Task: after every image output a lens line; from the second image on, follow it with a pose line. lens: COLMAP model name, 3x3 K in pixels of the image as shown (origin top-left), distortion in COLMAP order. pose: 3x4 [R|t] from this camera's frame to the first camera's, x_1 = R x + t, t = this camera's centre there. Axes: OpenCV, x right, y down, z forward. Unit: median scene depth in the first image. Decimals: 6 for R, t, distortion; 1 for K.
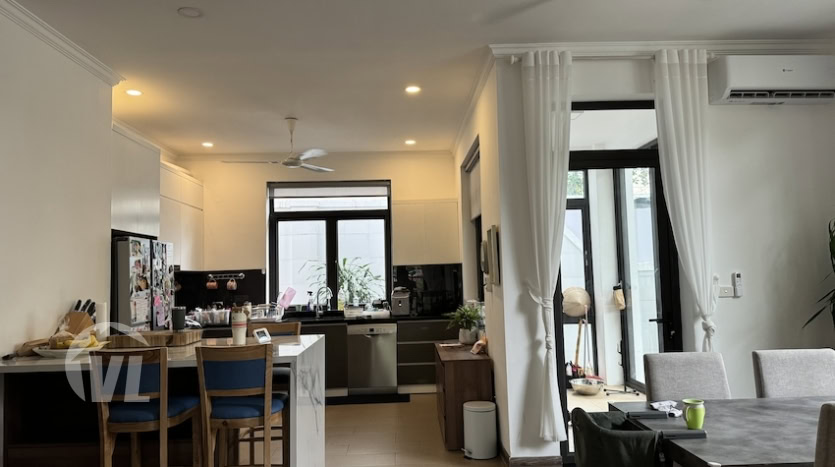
lens RADIAL K [[562.4, 0, 418.6], [0, 562.4, 233.6], [0, 0, 1]] dist [0.008391, -0.001557]
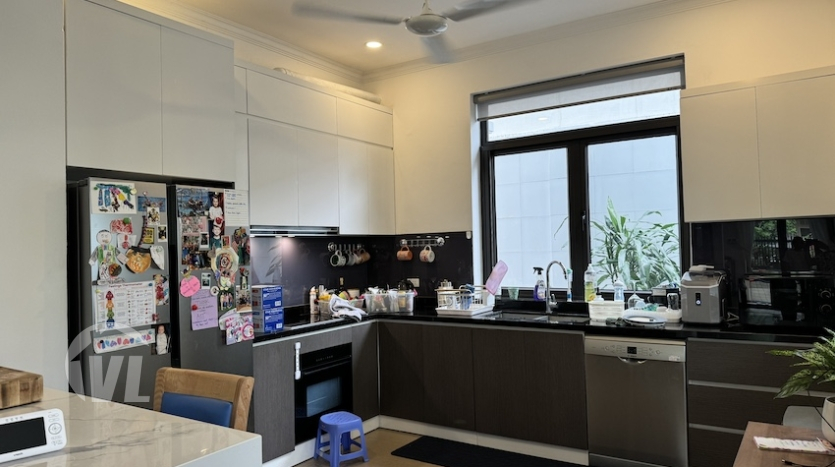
lens RADIAL K [[562.4, 0, 415.5], [0, 562.4, 236.9], [0, 0, 1]] dist [0.008391, -0.001557]
pose [[0.817238, -0.001073, -0.576300, 0.046143], [0.045165, 0.997042, 0.062191, 0.026993], [0.574528, -0.076854, 0.814868, 0.440941]]
